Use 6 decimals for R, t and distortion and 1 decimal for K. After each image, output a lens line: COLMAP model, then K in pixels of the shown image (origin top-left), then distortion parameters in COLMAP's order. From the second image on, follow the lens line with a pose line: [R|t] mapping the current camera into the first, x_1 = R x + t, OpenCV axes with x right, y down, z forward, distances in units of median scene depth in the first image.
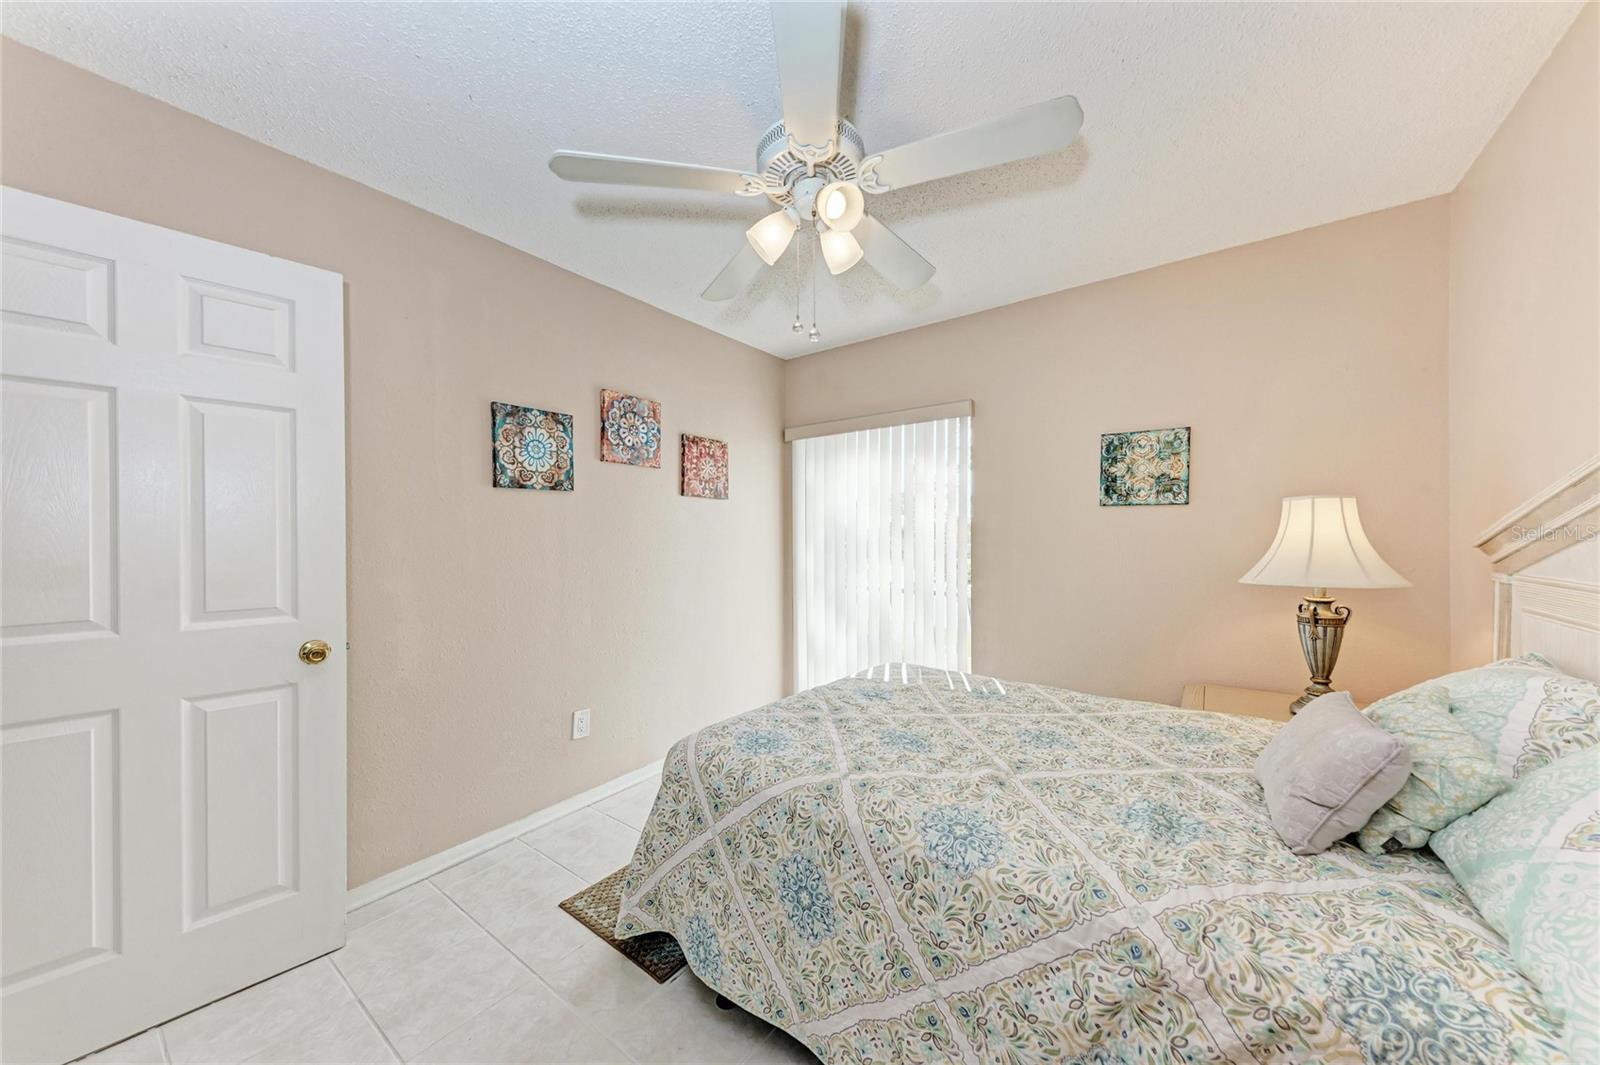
lens RADIAL K [[551.9, 0, 805.2], [0, 551.9, 540.5], [0, 0, 1]] dist [0.019303, -0.005879]
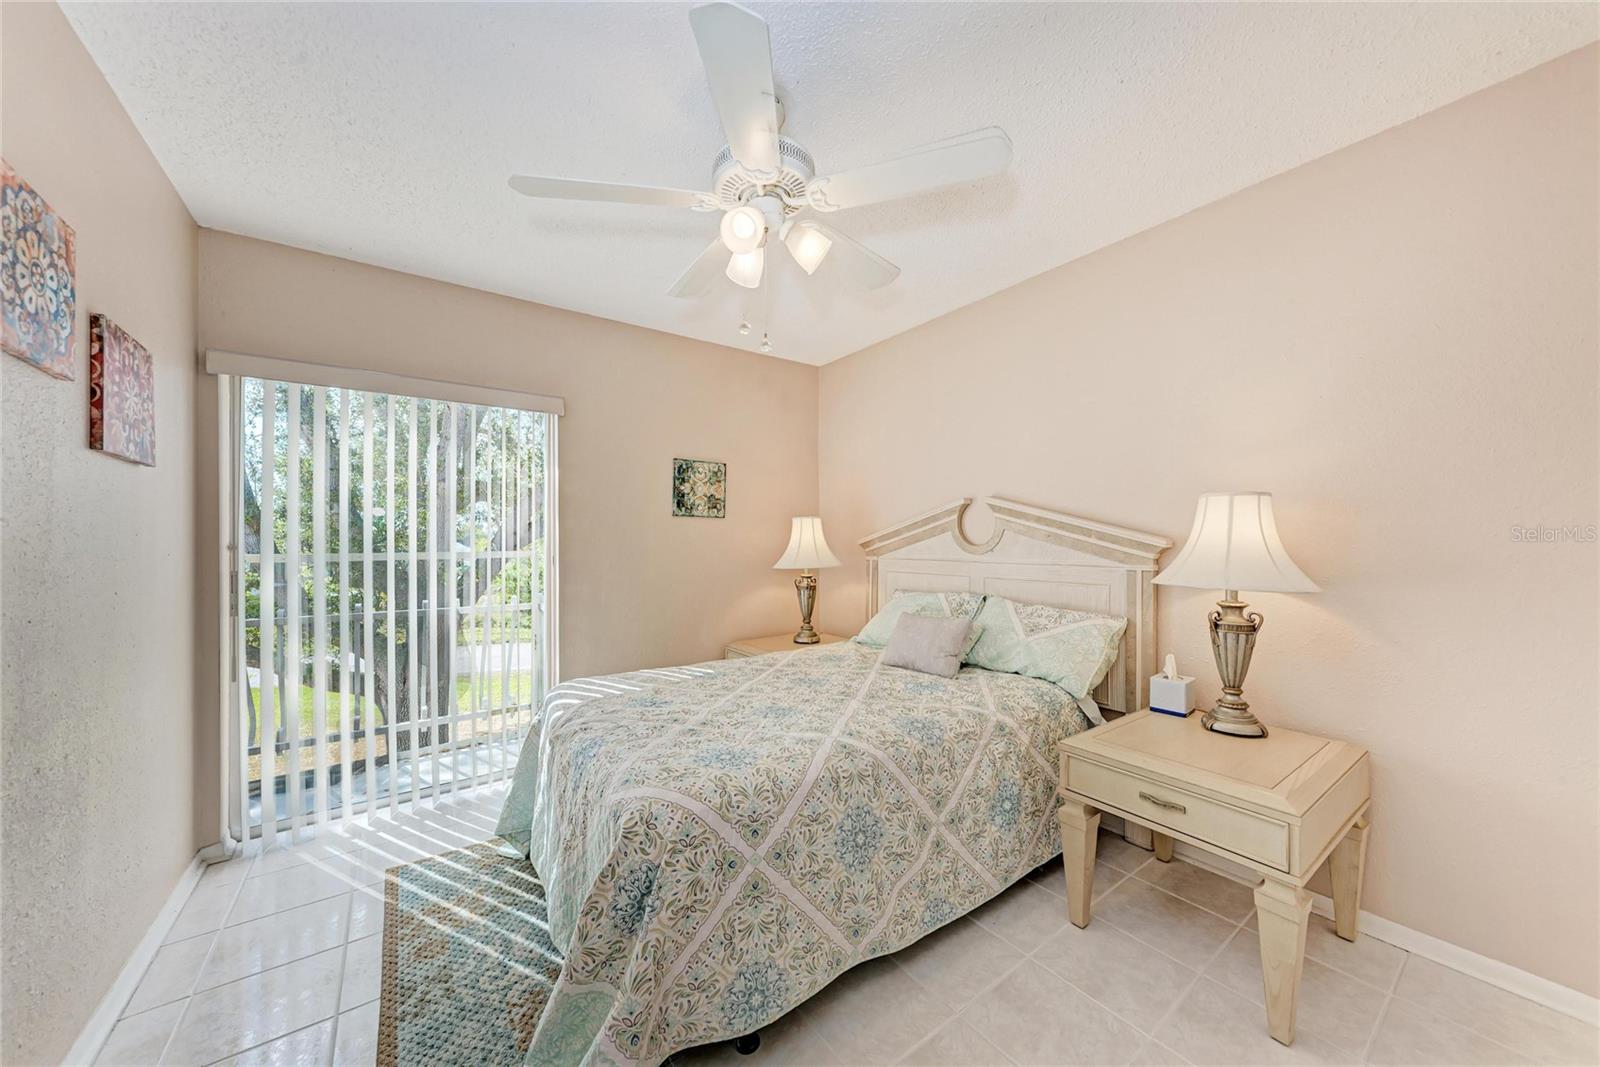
lens RADIAL K [[551.9, 0, 805.2], [0, 551.9, 541.5], [0, 0, 1]] dist [0.019303, -0.005879]
pose [[0.296404, 0.000536, 0.955062, -0.667758], [0.011048, 0.999931, -0.003990, 0.003764], [-0.954999, 0.011735, 0.296378, 0.426607]]
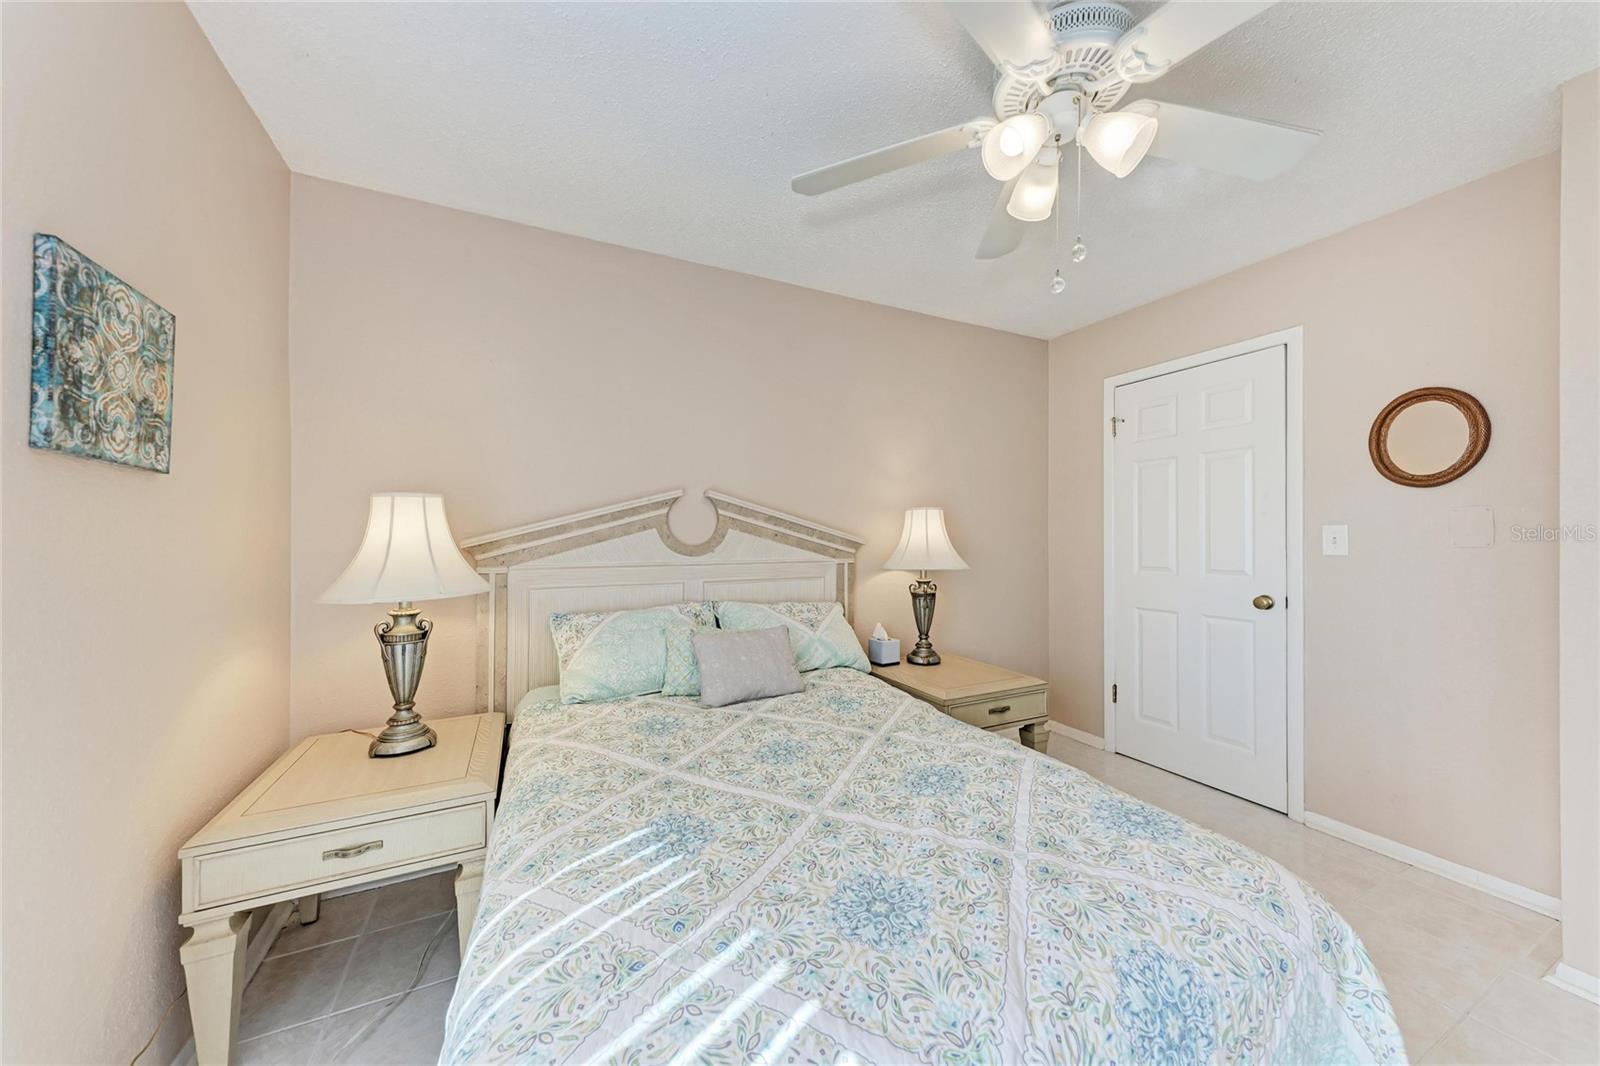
lens RADIAL K [[553.3, 0, 800.0], [0, 553.3, 533.0], [0, 0, 1]] dist [0.012341, -0.000034]
pose [[-0.885849, 0.024678, 0.463317, -0.022080], [0.022087, 0.999695, -0.011019, 0.002969], [-0.463448, 0.000472, -0.886124, 1.307346]]
